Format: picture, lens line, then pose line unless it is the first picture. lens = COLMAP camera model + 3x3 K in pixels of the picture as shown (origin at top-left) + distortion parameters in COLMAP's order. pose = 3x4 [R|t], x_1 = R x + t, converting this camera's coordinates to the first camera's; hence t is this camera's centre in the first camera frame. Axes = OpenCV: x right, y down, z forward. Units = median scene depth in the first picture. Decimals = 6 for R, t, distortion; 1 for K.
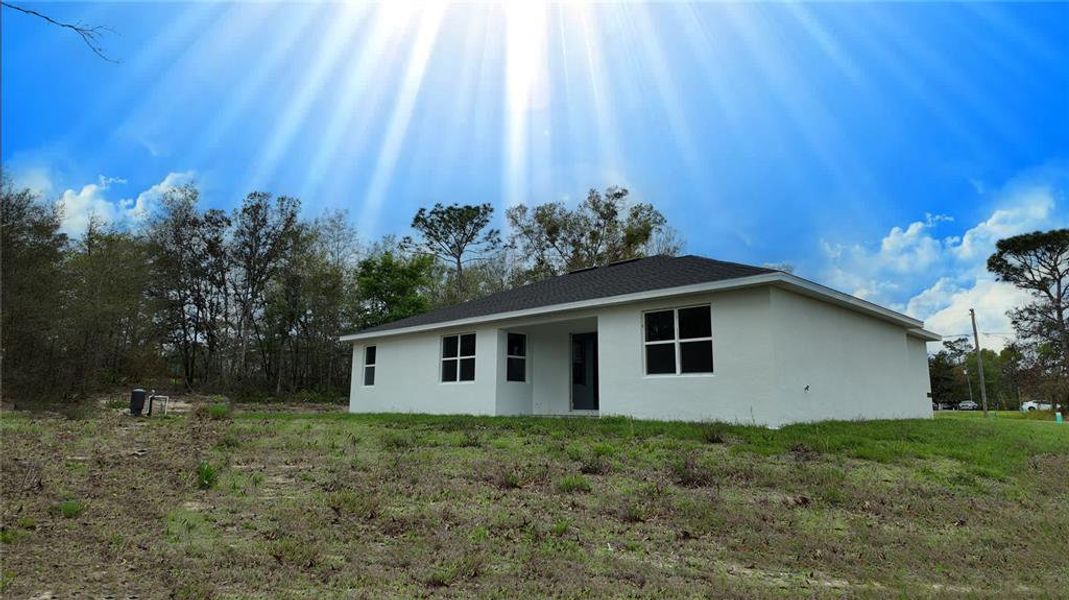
lens RADIAL K [[561.2, 0, 529.3], [0, 561.2, 305.7], [0, 0, 1]] dist [0.027315, -0.033145]
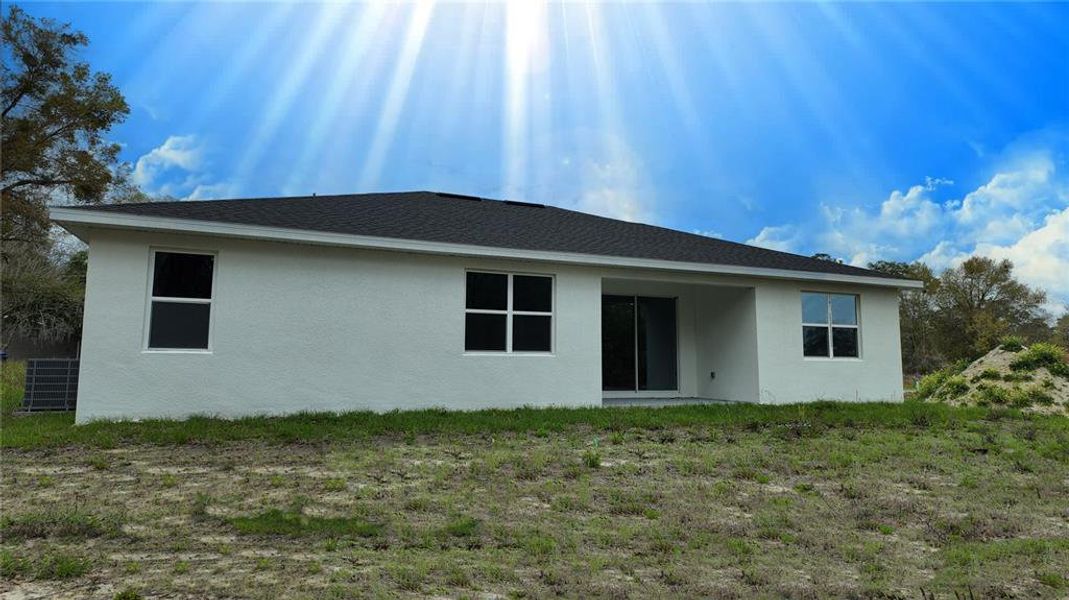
lens RADIAL K [[655.6, 0, 534.5], [0, 655.6, 300.0], [0, 0, 1]] dist [0.112646, -0.061706]
pose [[0.410814, 0.112601, 0.904739, -0.634124], [-0.146807, 0.987565, -0.056249, 0.098329], [-0.899822, -0.109714, 0.422236, 0.584405]]
